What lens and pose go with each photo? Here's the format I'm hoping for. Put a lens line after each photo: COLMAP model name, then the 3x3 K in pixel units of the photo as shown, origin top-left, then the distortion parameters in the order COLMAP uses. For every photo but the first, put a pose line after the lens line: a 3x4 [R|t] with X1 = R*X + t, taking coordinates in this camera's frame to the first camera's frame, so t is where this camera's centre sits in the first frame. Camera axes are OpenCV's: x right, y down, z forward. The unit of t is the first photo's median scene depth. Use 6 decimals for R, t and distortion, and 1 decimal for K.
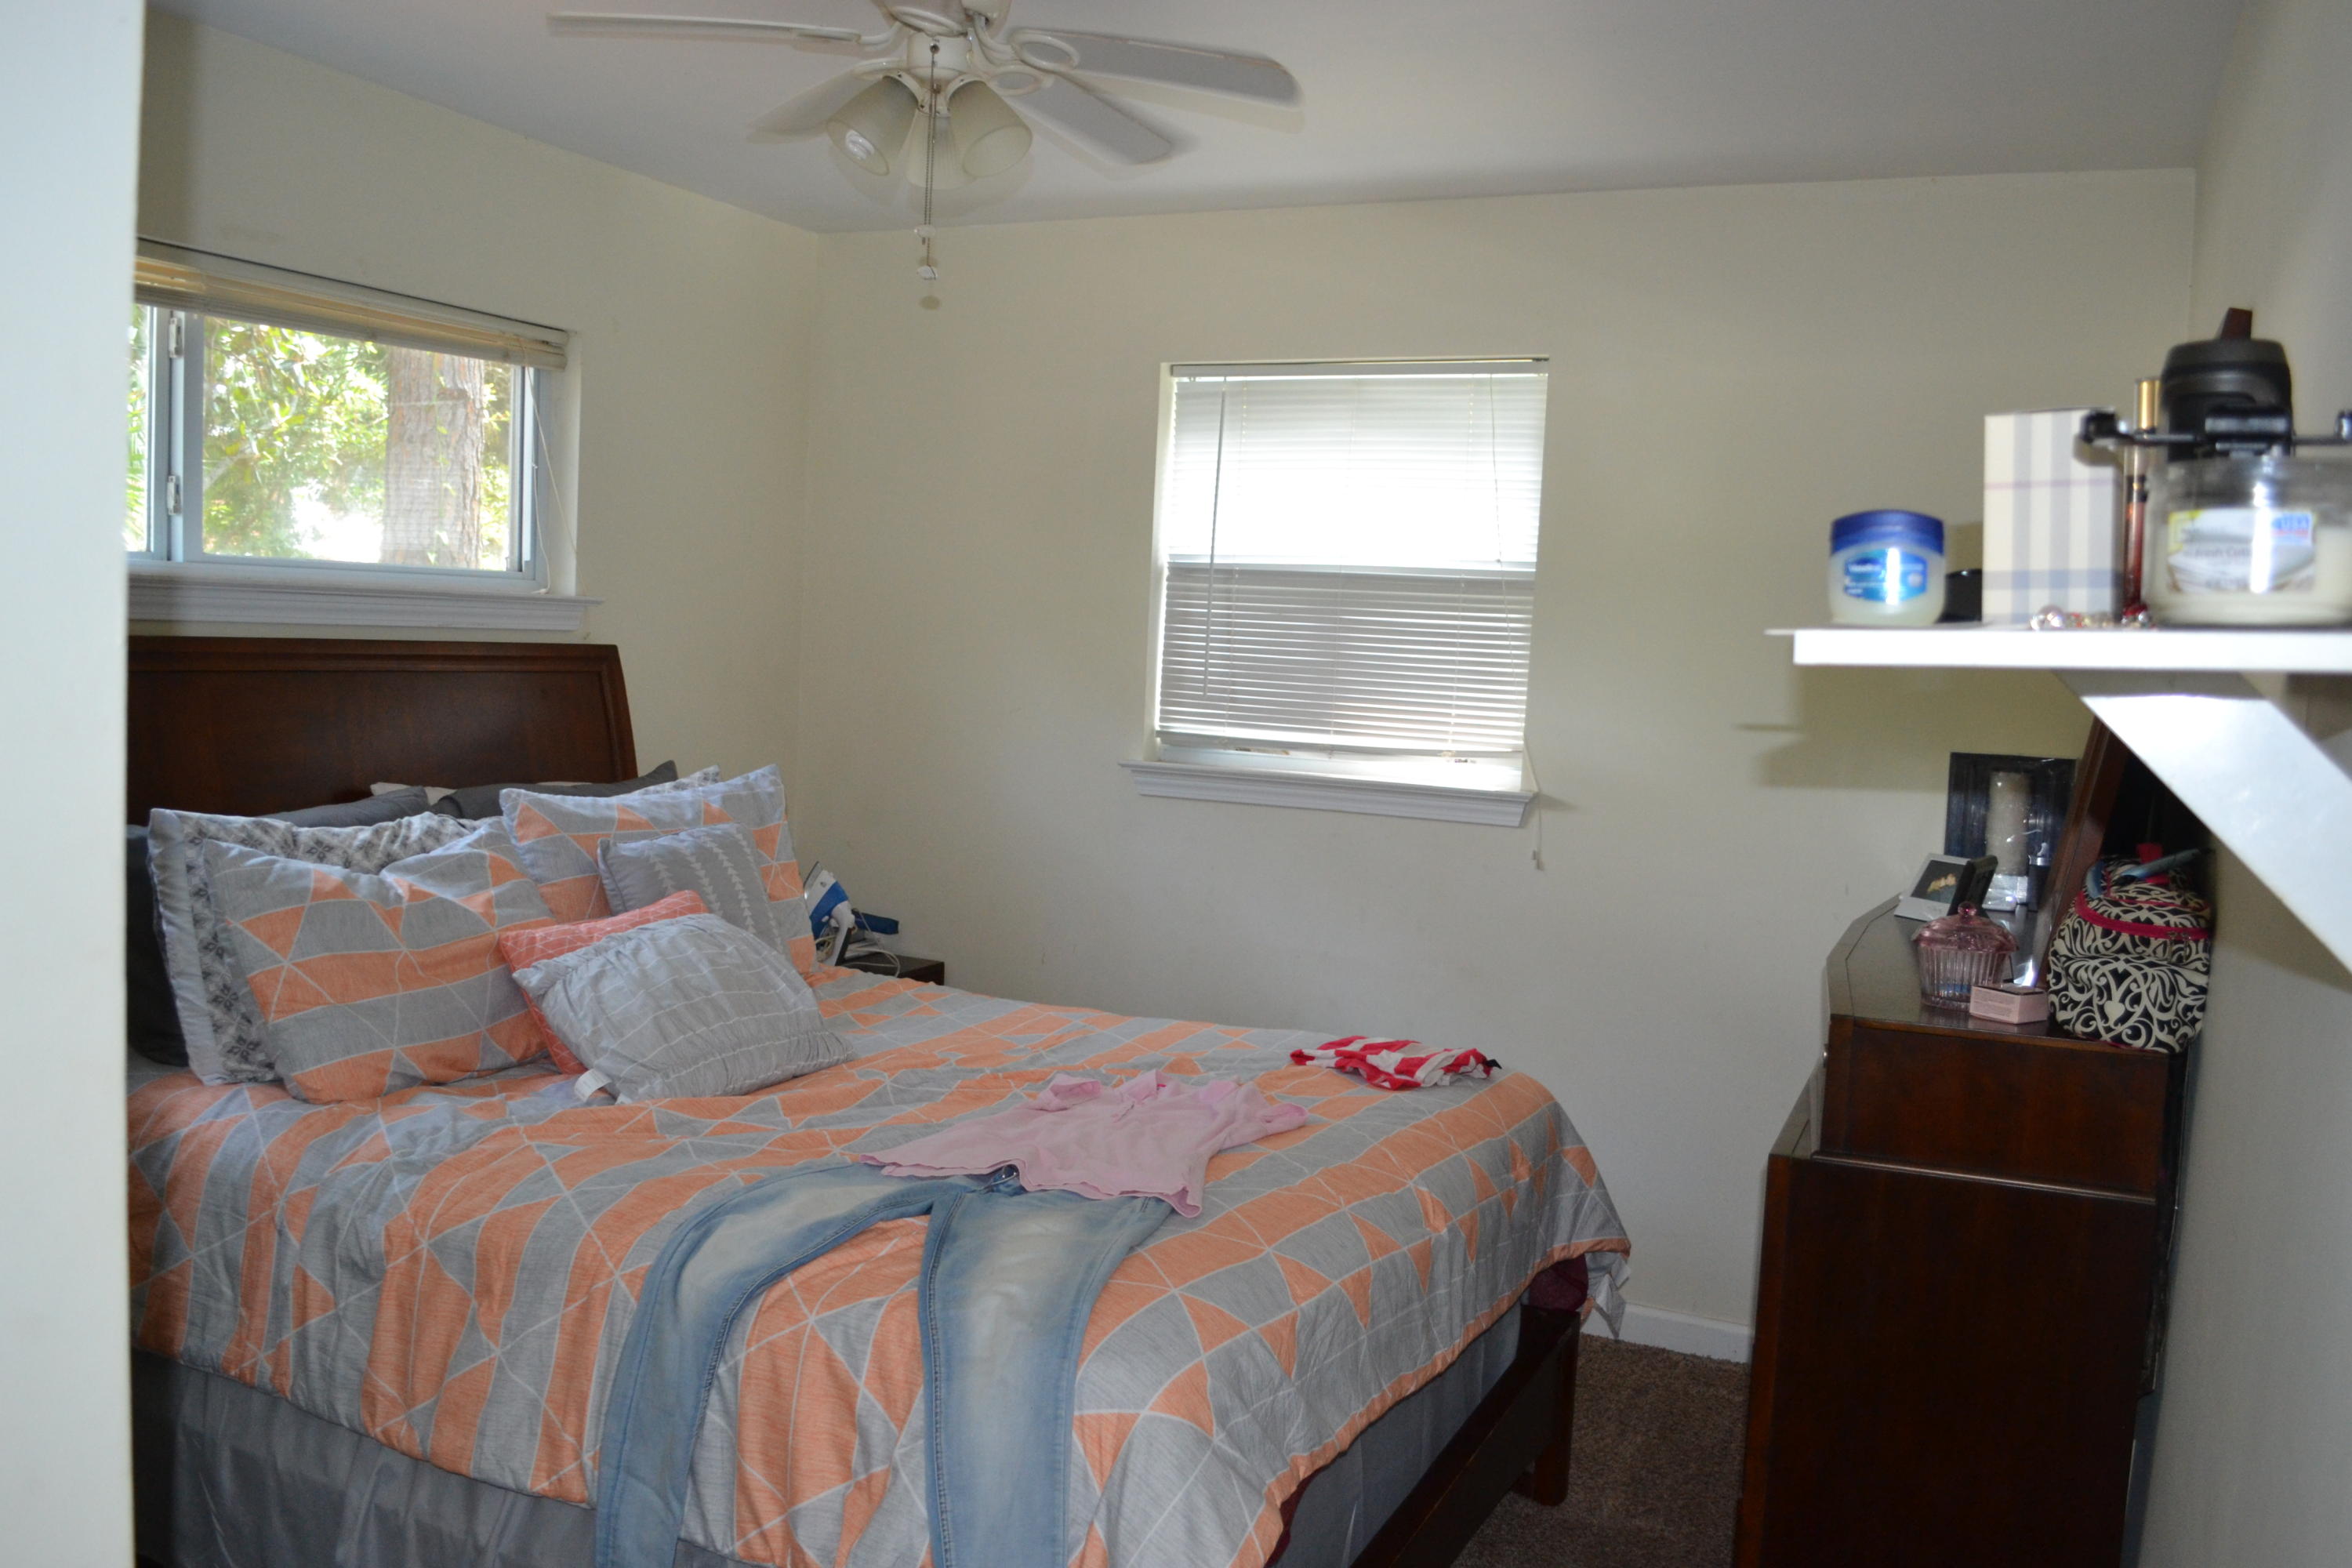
lens RADIAL K [[1875.5, 0, 1162.7], [0, 1875.5, 783.6], [0, 0, 1]] dist [-0.085012, 0.008893]
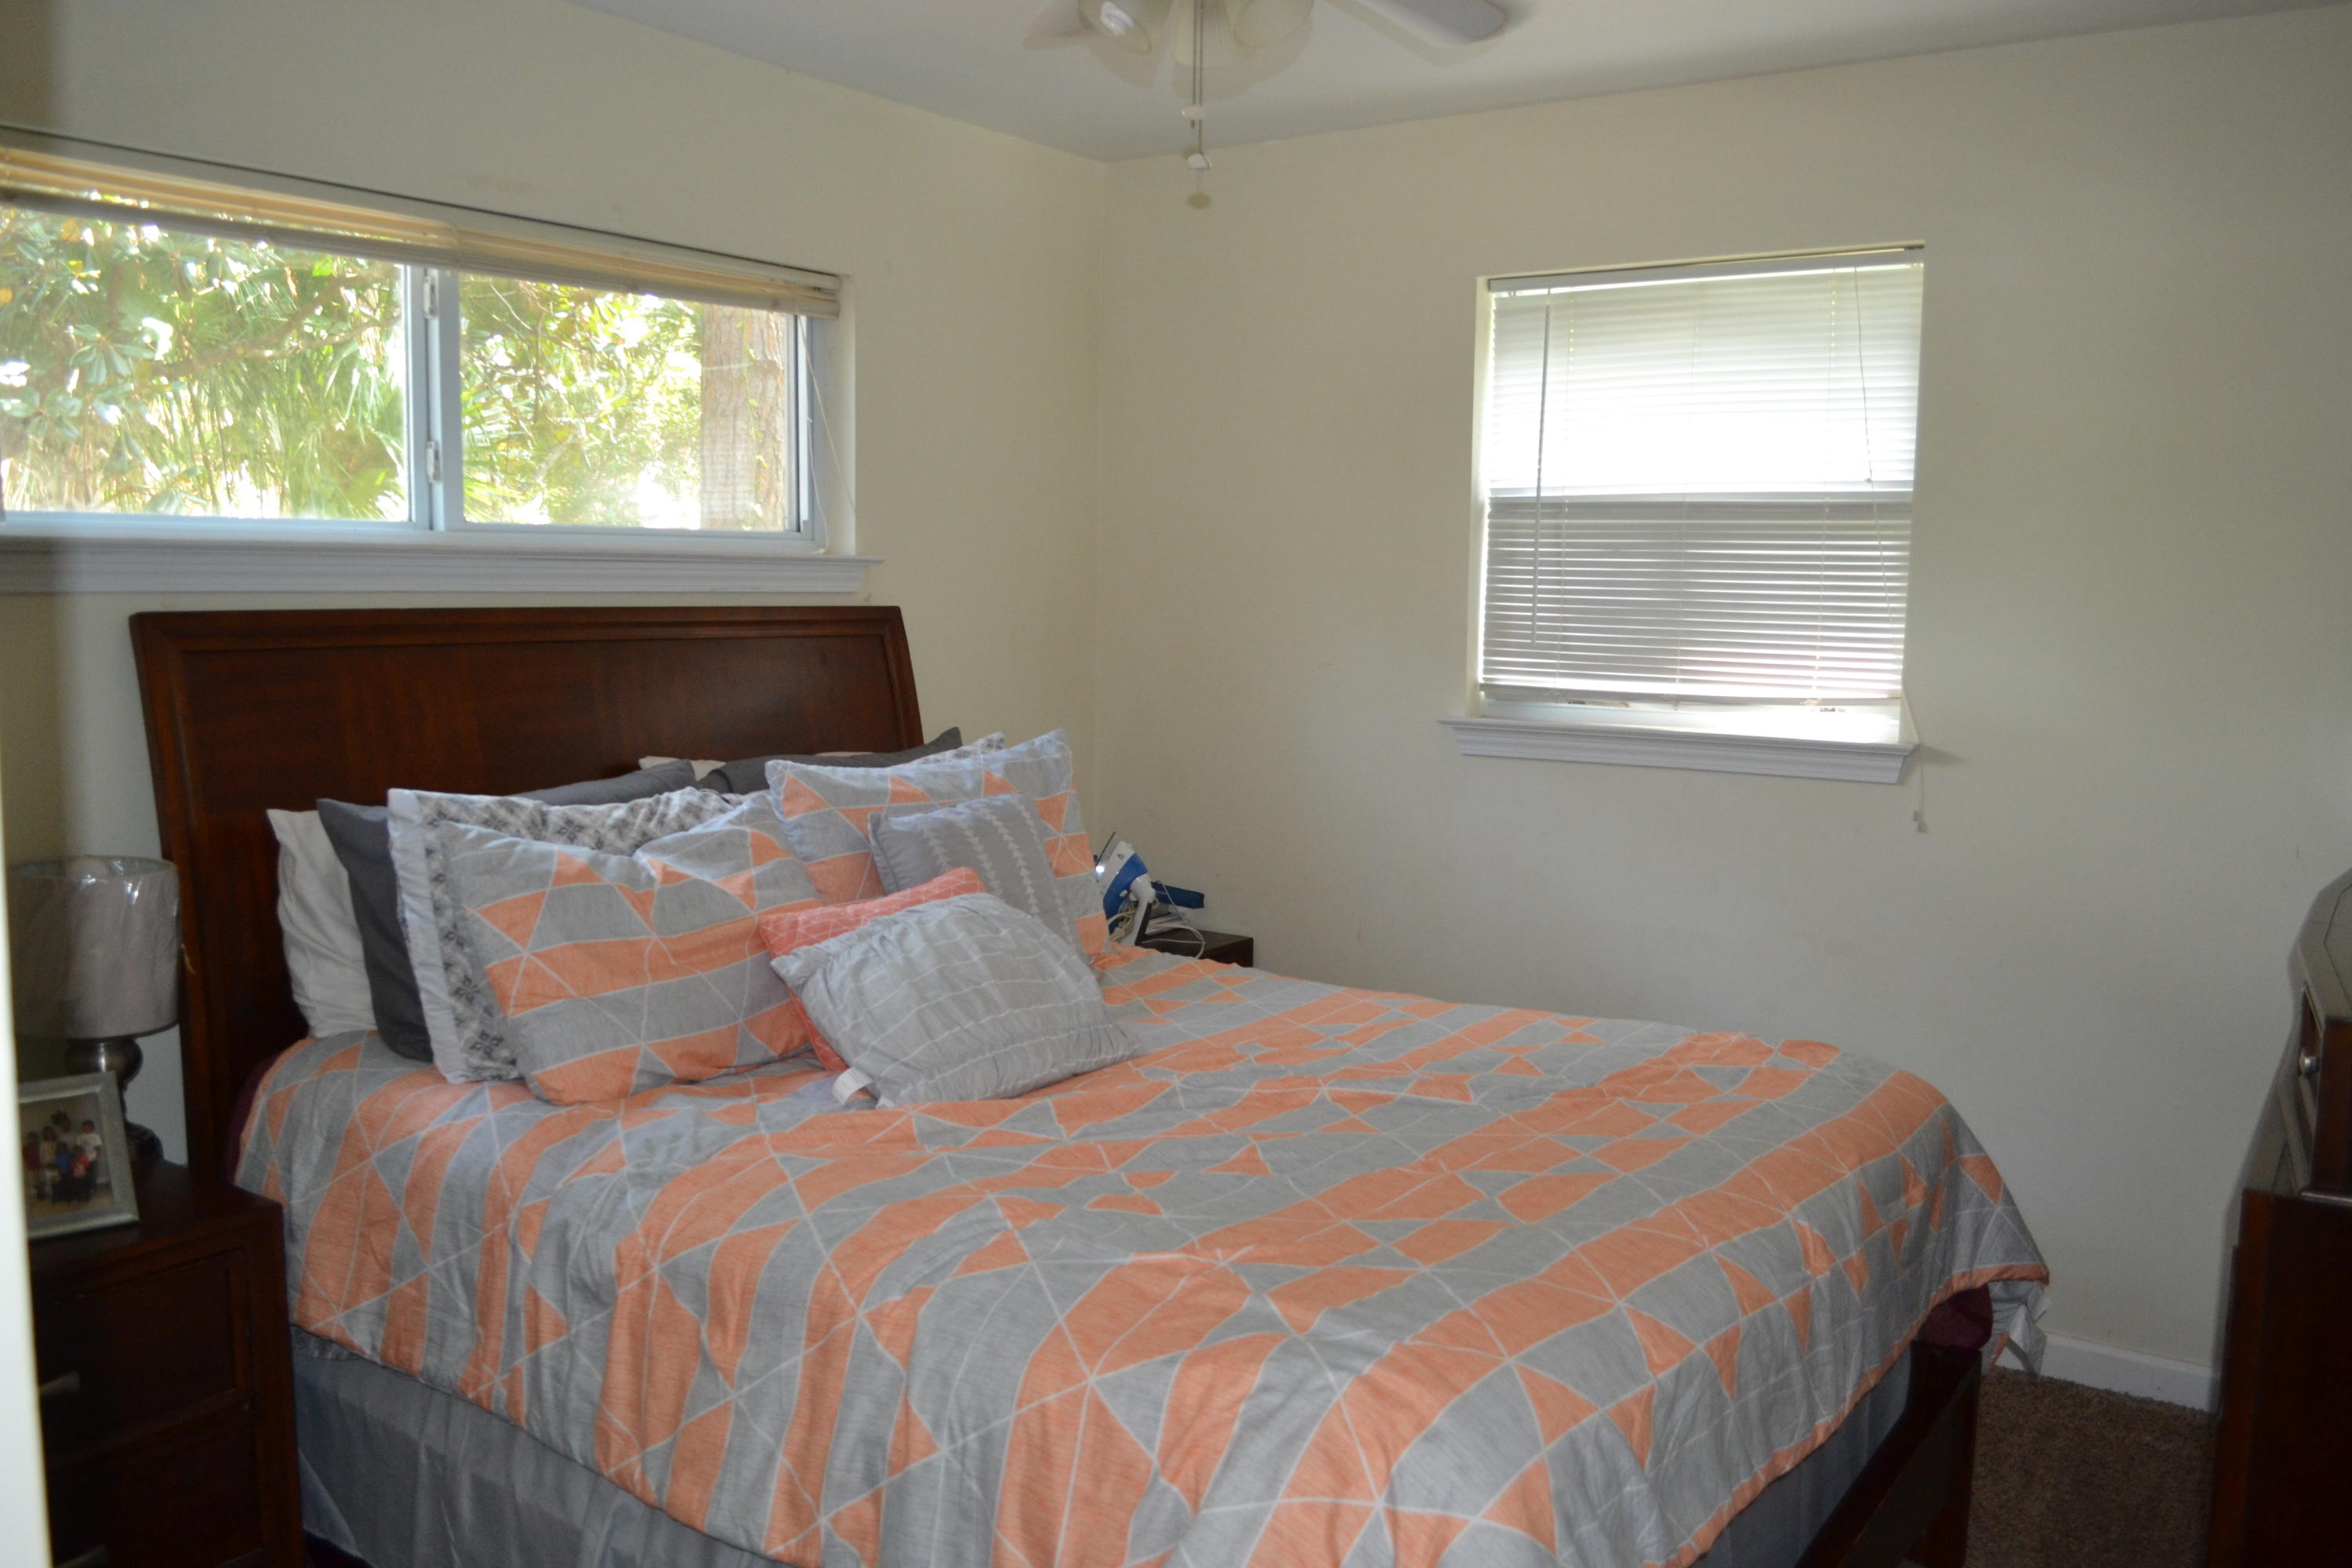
lens RADIAL K [[1869.2, 0, 1161.8], [0, 1869.2, 785.3], [0, 0, 1]] dist [-0.088647, 0.015133]
pose [[0.984383, -0.014771, -0.175420, 0.004018], [0.018573, 0.999626, 0.020052, 0.000142], [0.175058, -0.022996, 0.984289, 0.129383]]
